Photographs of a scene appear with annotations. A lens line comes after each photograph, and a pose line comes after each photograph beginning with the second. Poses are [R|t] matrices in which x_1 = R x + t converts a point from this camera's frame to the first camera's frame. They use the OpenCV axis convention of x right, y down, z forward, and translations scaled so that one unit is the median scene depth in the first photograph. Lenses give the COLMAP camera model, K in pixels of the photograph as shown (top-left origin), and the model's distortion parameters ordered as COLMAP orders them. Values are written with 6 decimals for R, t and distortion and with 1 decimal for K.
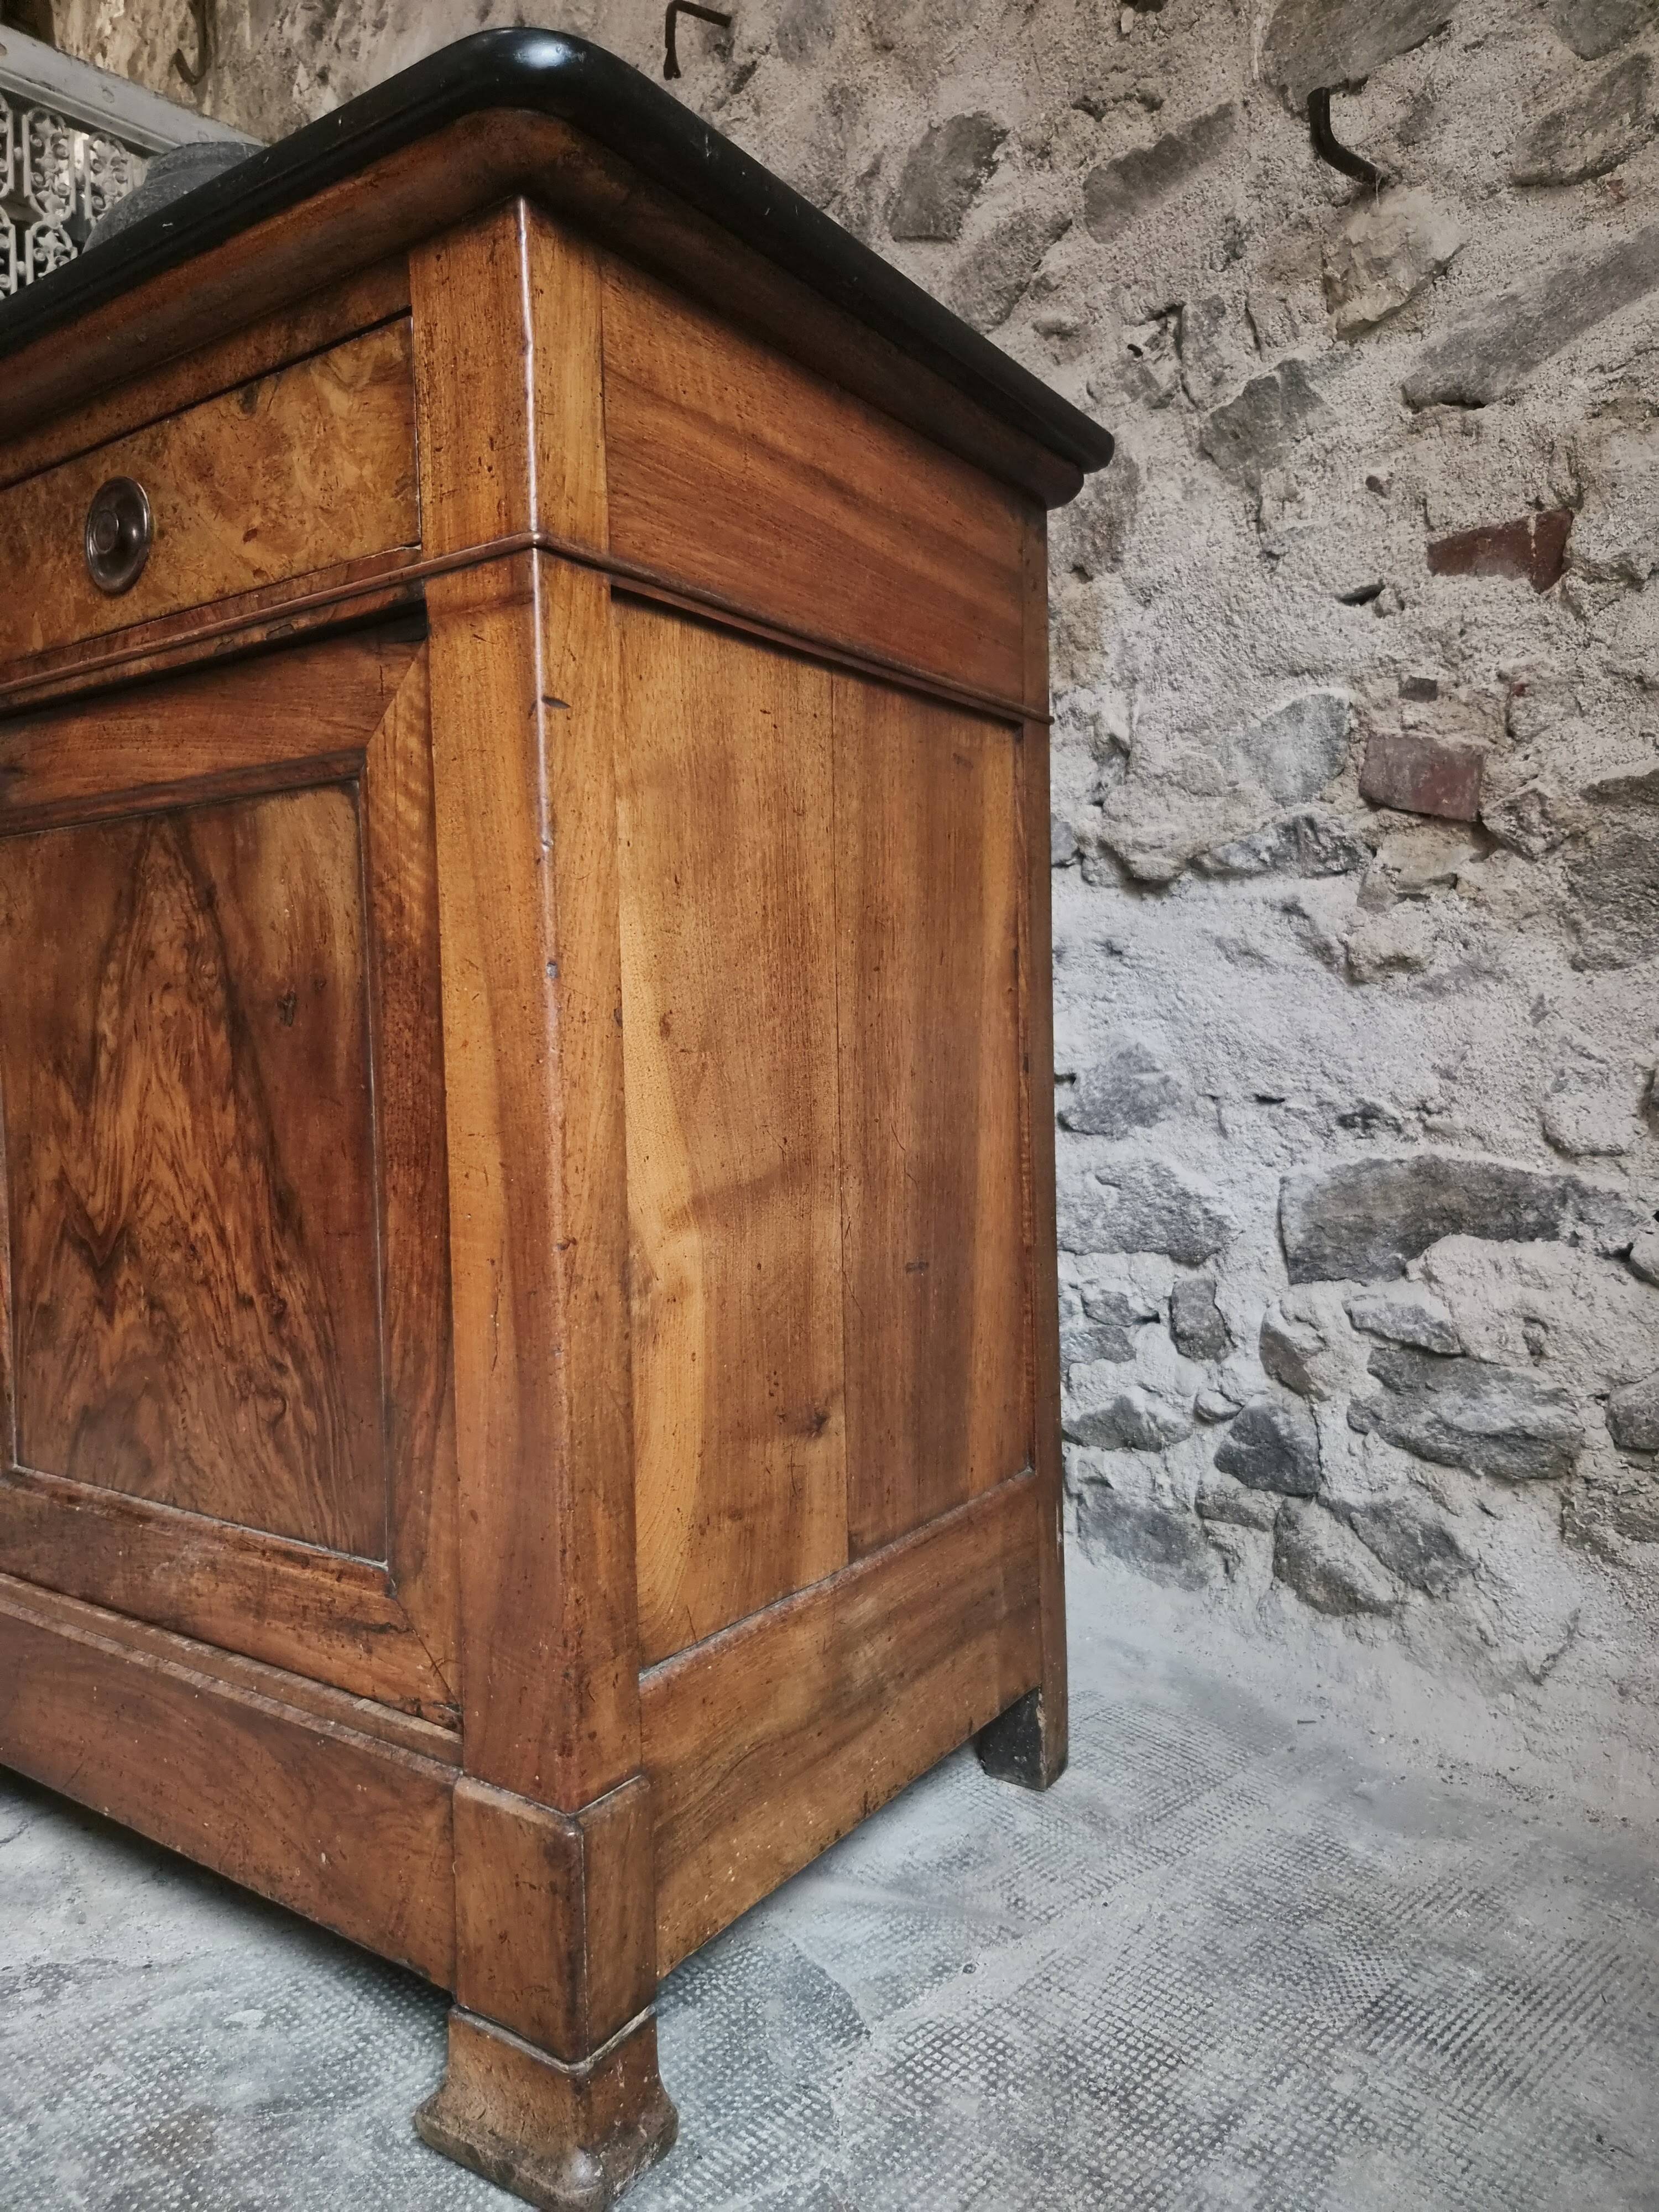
lens RADIAL K [[1519.4, 0, 828.0], [0, 1519.4, 1121.4], [0, 0, 1]] dist [0.056119, -0.046923]
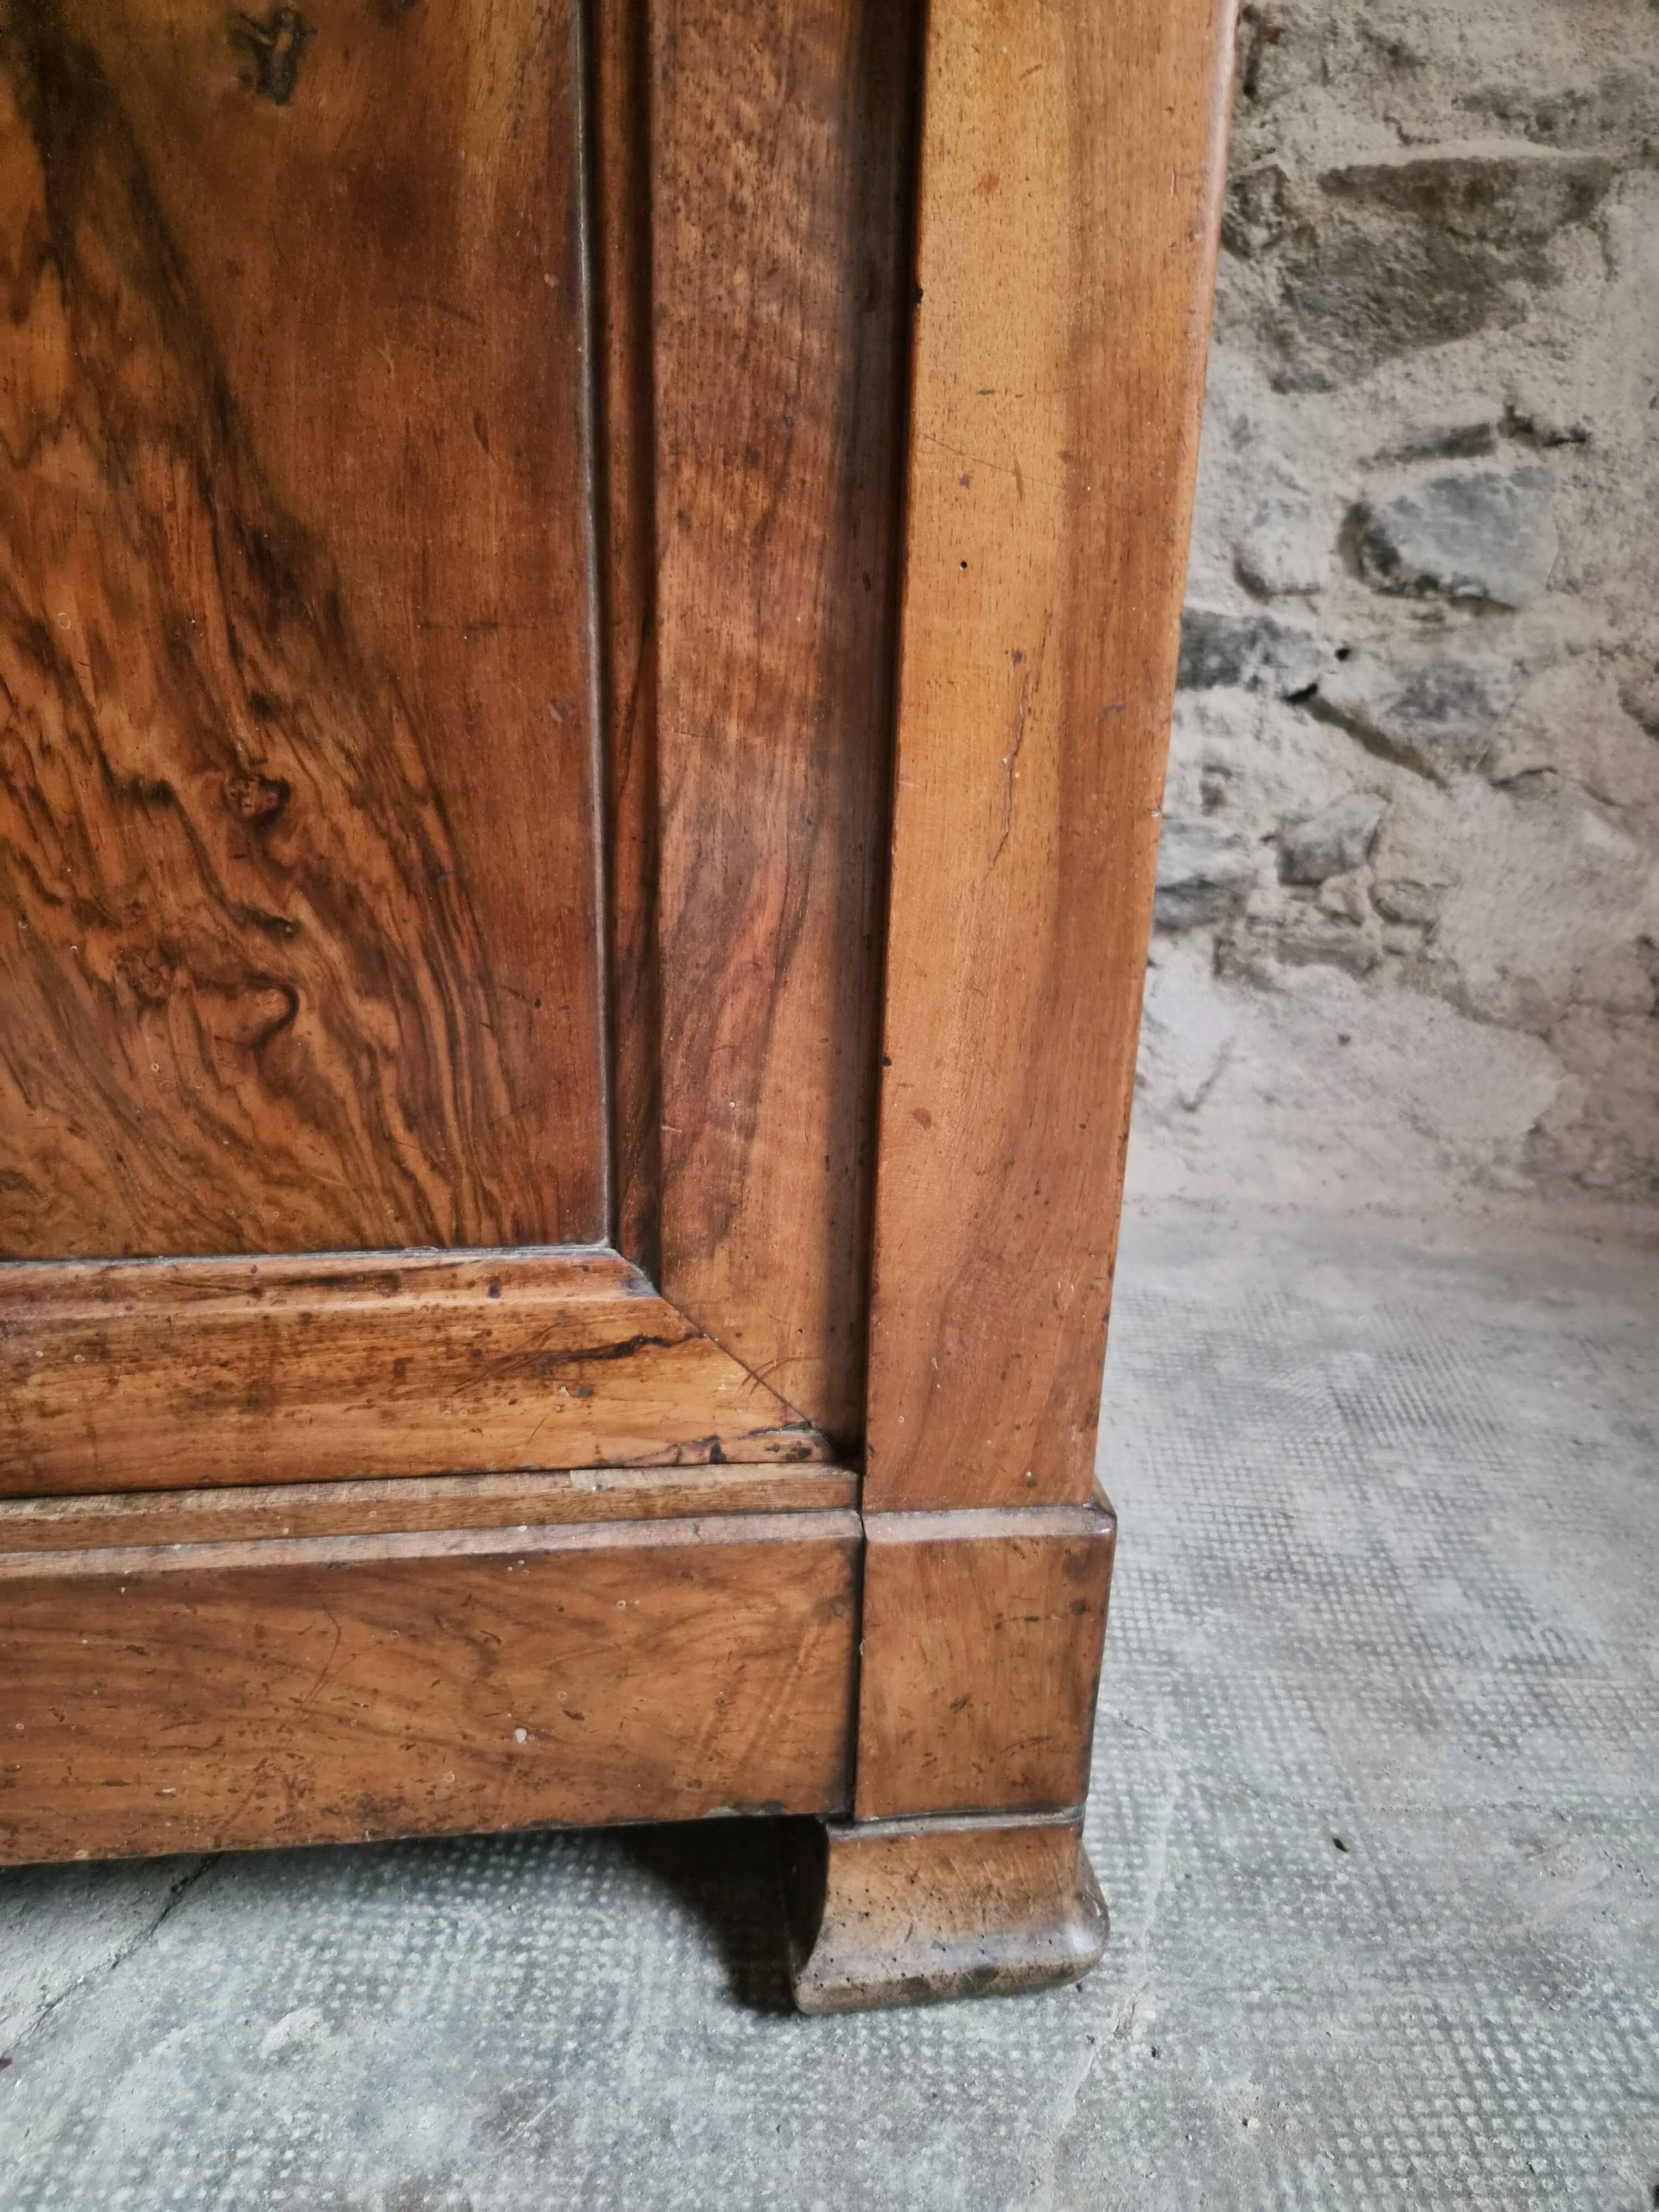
lens RADIAL K [[1519.4, 0, 824.6], [0, 1519.4, 1100.4], [0, 0, 1]] dist [0.056119, -0.046923]
pose [[0.747924, -0.182242, 0.638277, -0.398127], [-0.004321, 0.960216, 0.279226, 0.057000], [-0.663770, -0.211598, 0.717381, 0.386539]]
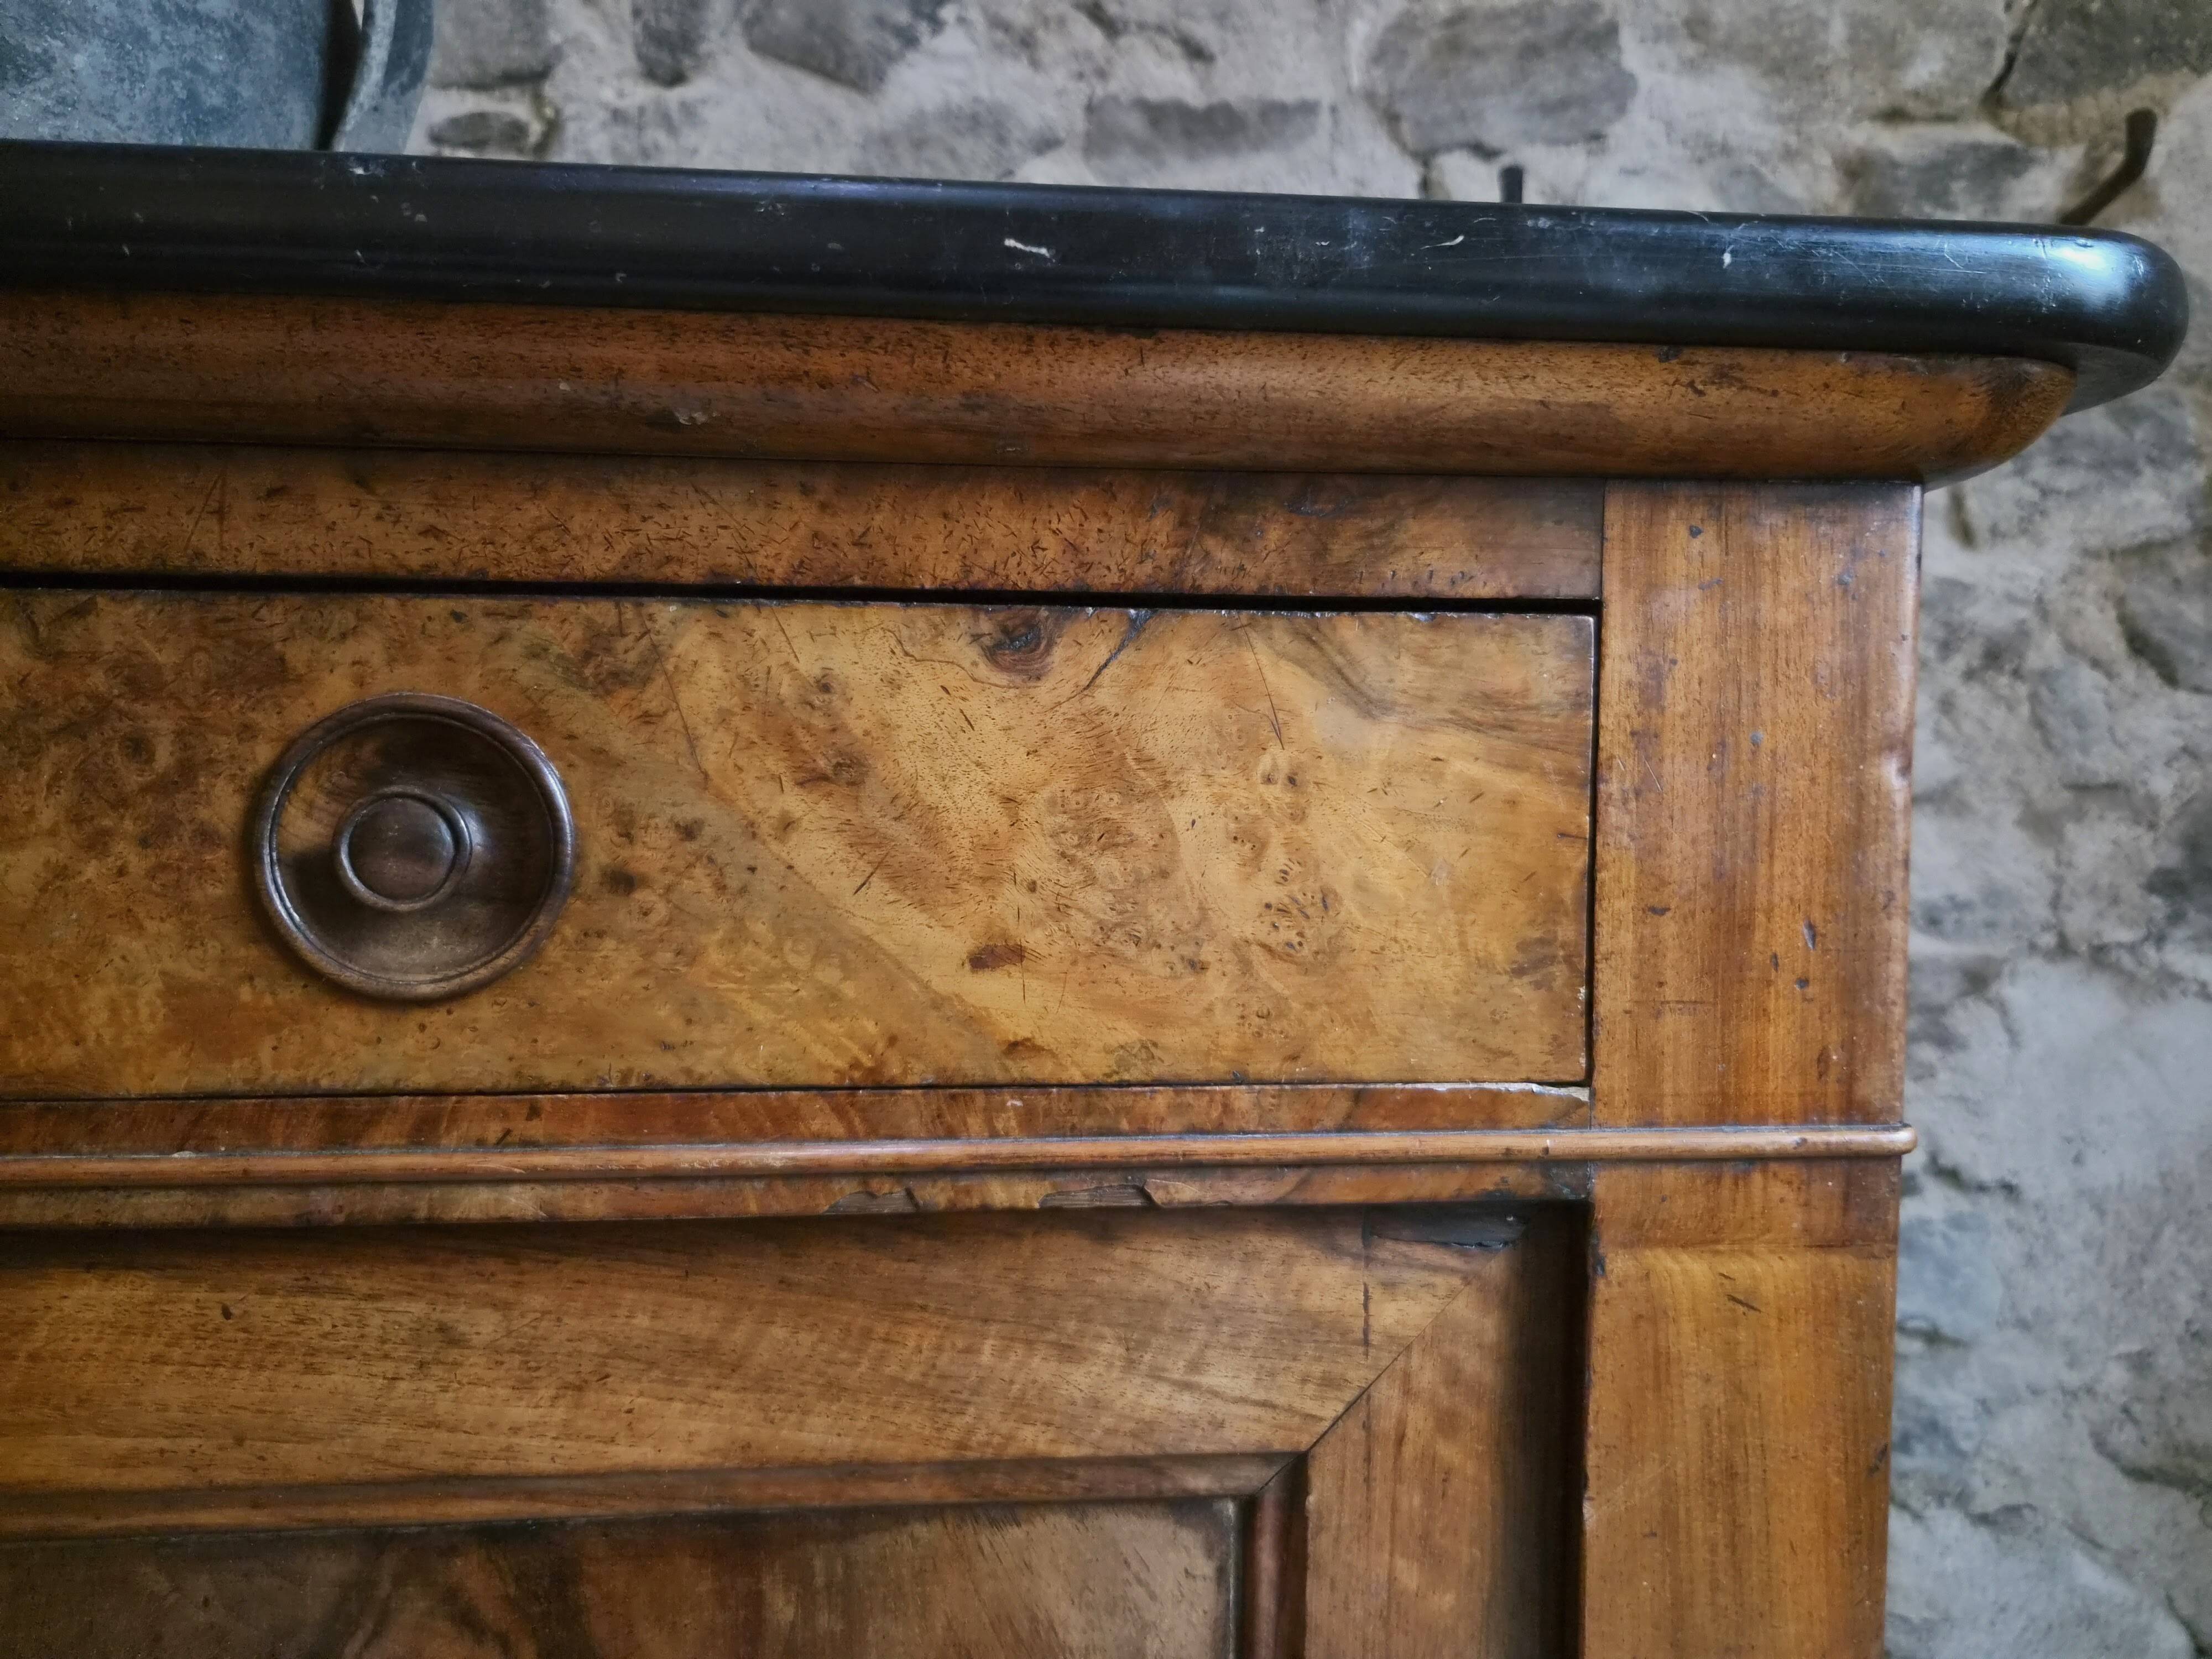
lens RADIAL K [[1519.4, 0, 1130.7], [0, 1519.4, 816.3], [0, 0, 1]] dist [0.056119, -0.046923]
pose [[0.762963, -0.005642, 0.646418, -0.418543], [0.008348, 0.999965, -0.001125, -0.285356], [-0.646389, 0.006254, 0.762983, 0.454719]]
